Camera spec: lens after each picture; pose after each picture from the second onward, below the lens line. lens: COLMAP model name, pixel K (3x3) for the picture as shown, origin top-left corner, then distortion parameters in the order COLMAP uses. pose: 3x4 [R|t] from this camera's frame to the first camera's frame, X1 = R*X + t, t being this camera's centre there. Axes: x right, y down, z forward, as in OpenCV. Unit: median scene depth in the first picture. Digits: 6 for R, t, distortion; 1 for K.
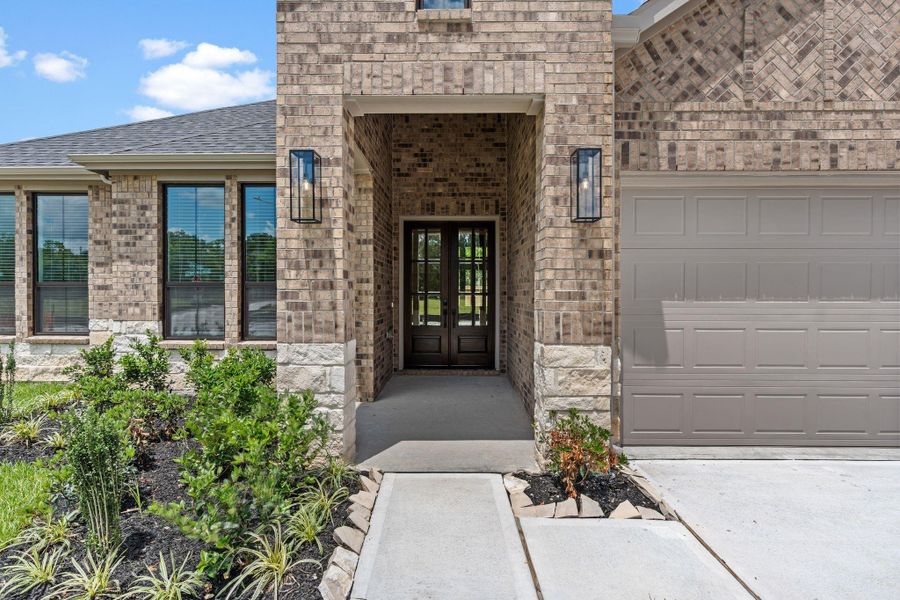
lens RADIAL K [[433.4, 0, 447.6], [0, 433.4, 296.3], [0, 0, 1]] dist [-0.004235, -0.001029]
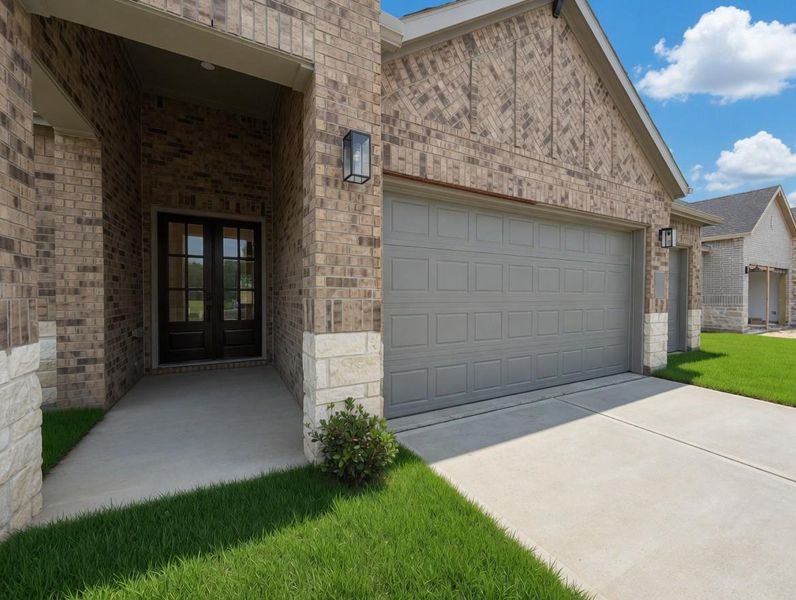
lens RADIAL K [[317.0, 0, 396.3], [0, 317.0, 300.5], [0, 0, 1]] dist [-0.004448, 0.000153]
pose [[0.875298, -0.007968, 0.483517, 0.043388], [0.002492, 0.999925, 0.011967, 0.027801], [-0.483577, -0.009270, 0.875253, 0.289295]]
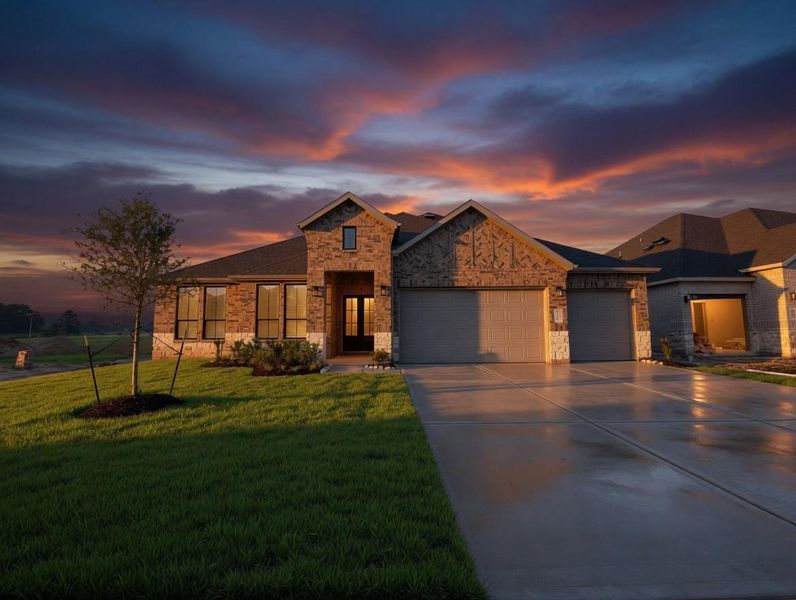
lens RADIAL K [[317.0, 0, 393.3], [0, 317.0, 301.5], [0, 0, 1]] dist [-0.004448, 0.000153]
pose [[0.999442, -0.007390, 0.032567, 0.272004], [0.010485, 0.995334, -0.095917, 0.100048], [-0.031706, 0.096205, 0.994856, -1.735067]]
